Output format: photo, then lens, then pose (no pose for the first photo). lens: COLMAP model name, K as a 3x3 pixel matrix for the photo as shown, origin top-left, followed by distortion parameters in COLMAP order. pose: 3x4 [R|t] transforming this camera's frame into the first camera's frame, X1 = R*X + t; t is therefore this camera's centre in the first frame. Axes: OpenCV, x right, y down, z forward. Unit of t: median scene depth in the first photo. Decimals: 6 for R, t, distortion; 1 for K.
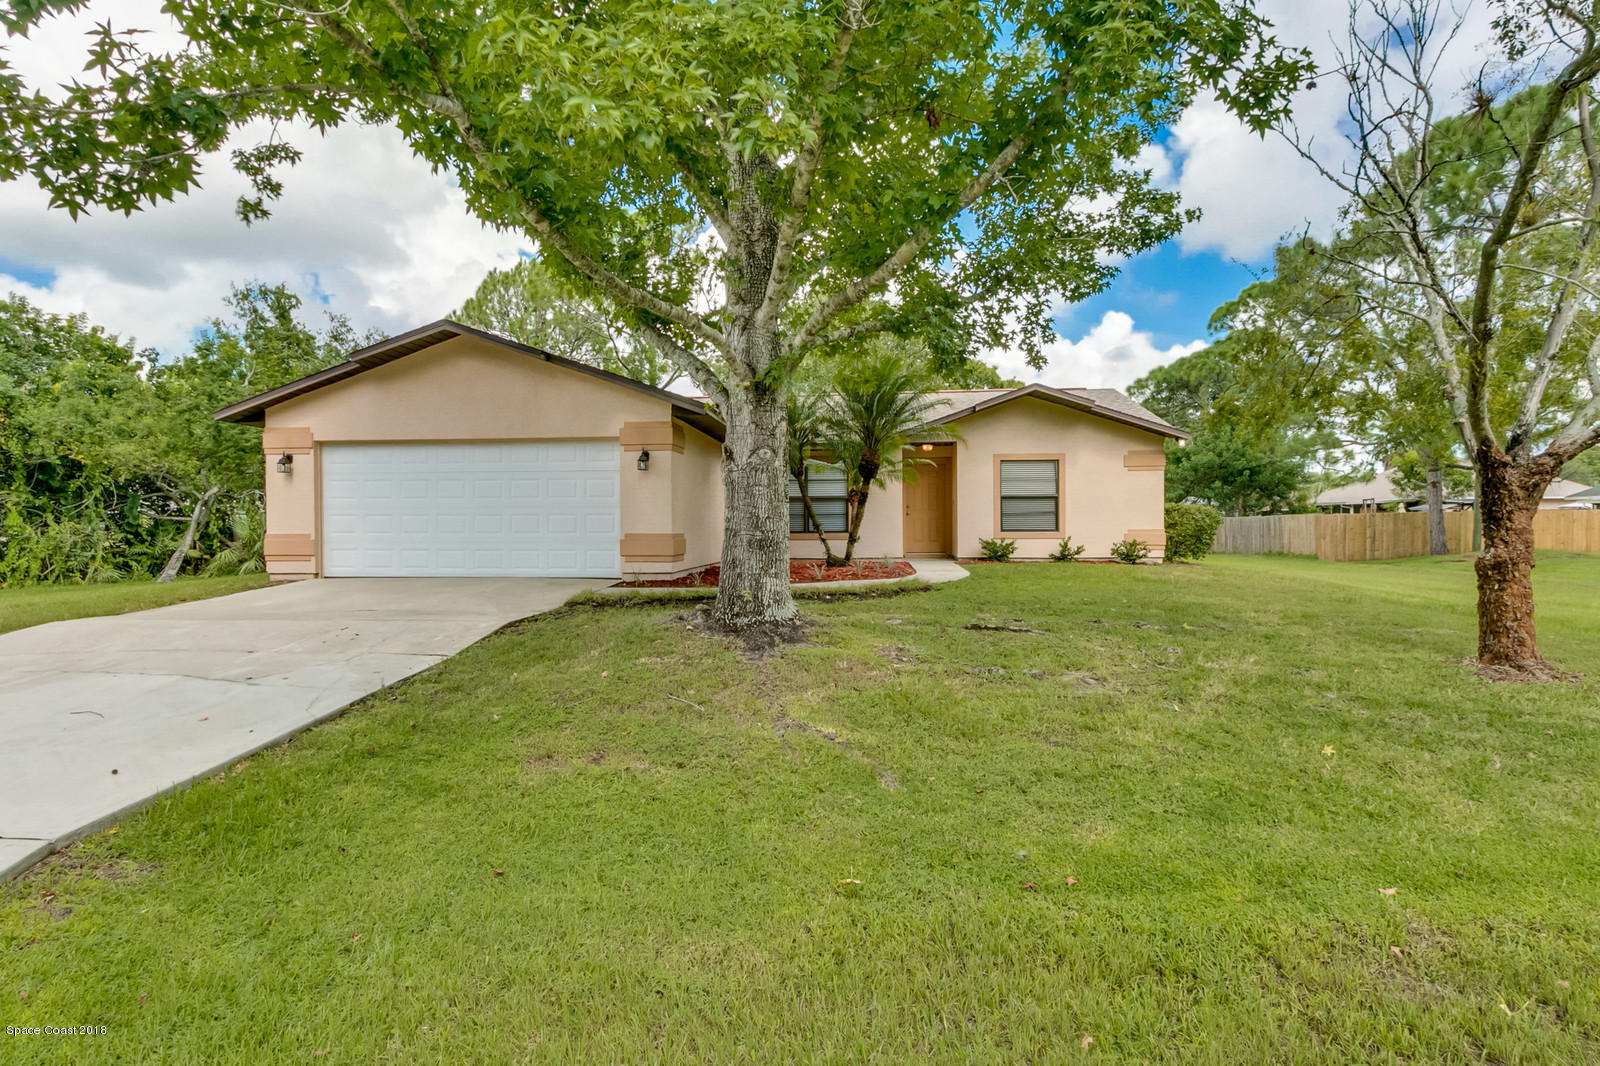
lens RADIAL K [[903.8, 0, 807.1], [0, 903.8, 531.9], [0, 0, 1]] dist [0.000207, -0.000859]
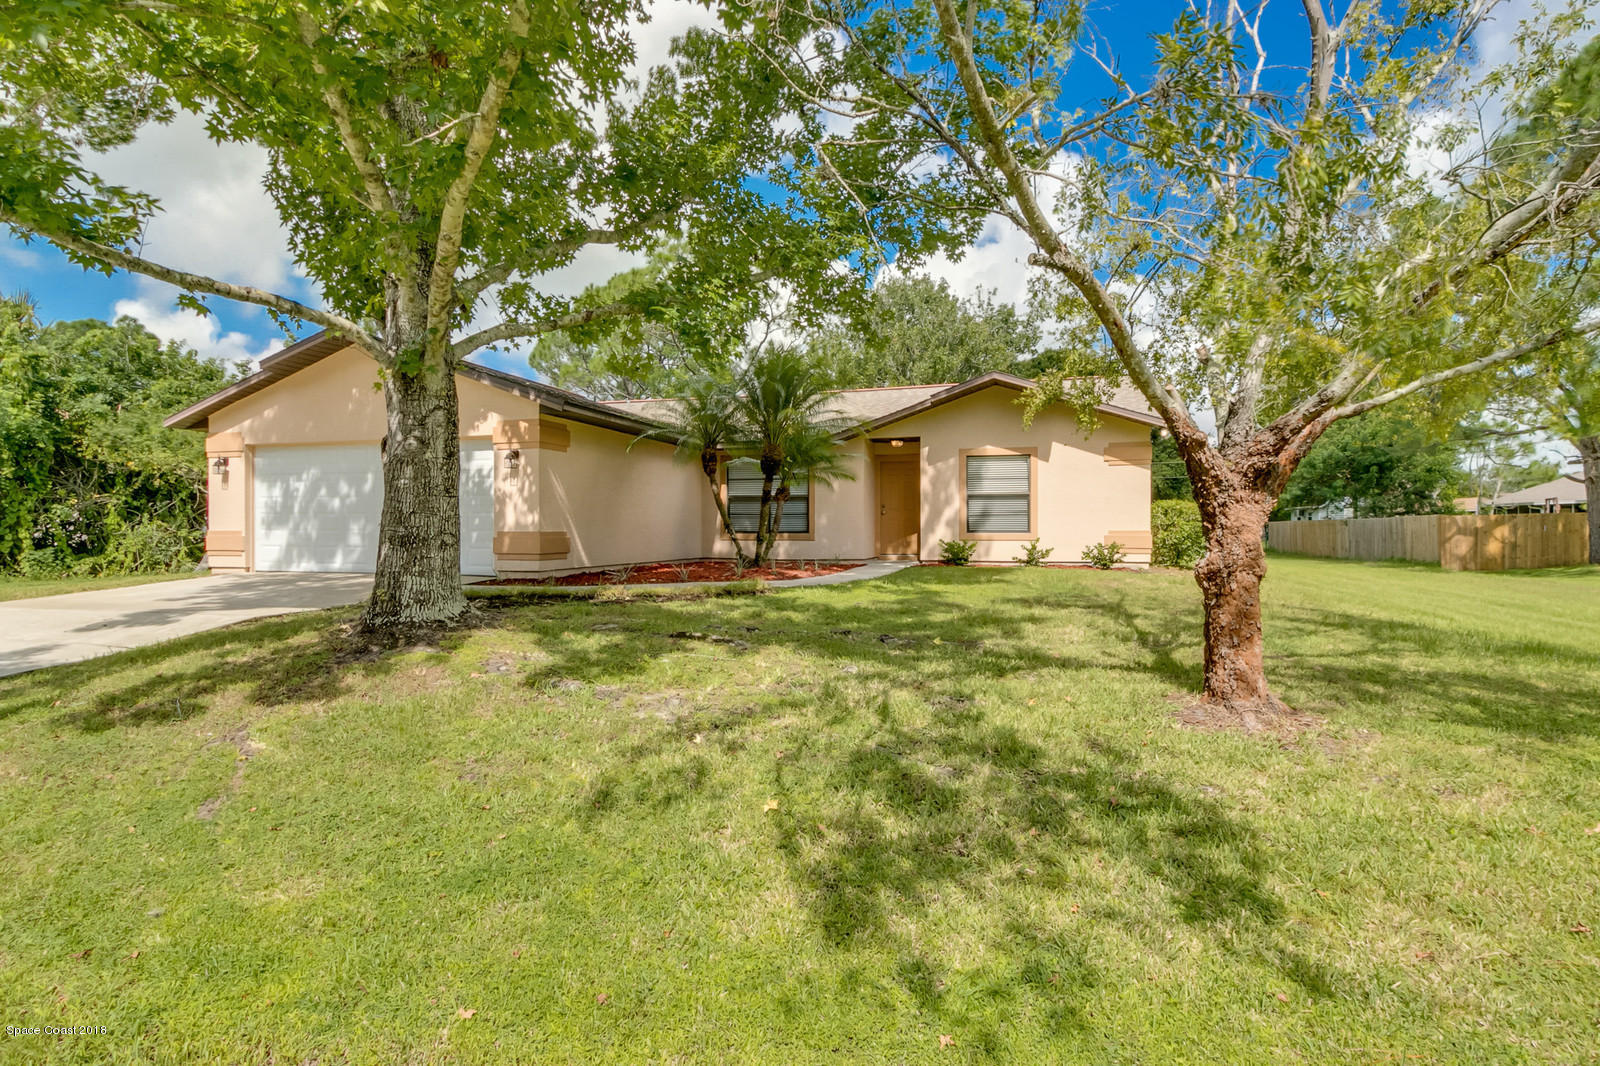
lens RADIAL K [[882.6, 0, 800.0], [0, 882.6, 533.0], [0, 0, 1]] dist [0.000122, -0.000576]
pose [[0.977934, 0.004848, -0.208858, 0.242951], [-0.005166, 0.999986, -0.000976, 0.001840], [0.208850, 0.002033, 0.977946, 0.081103]]
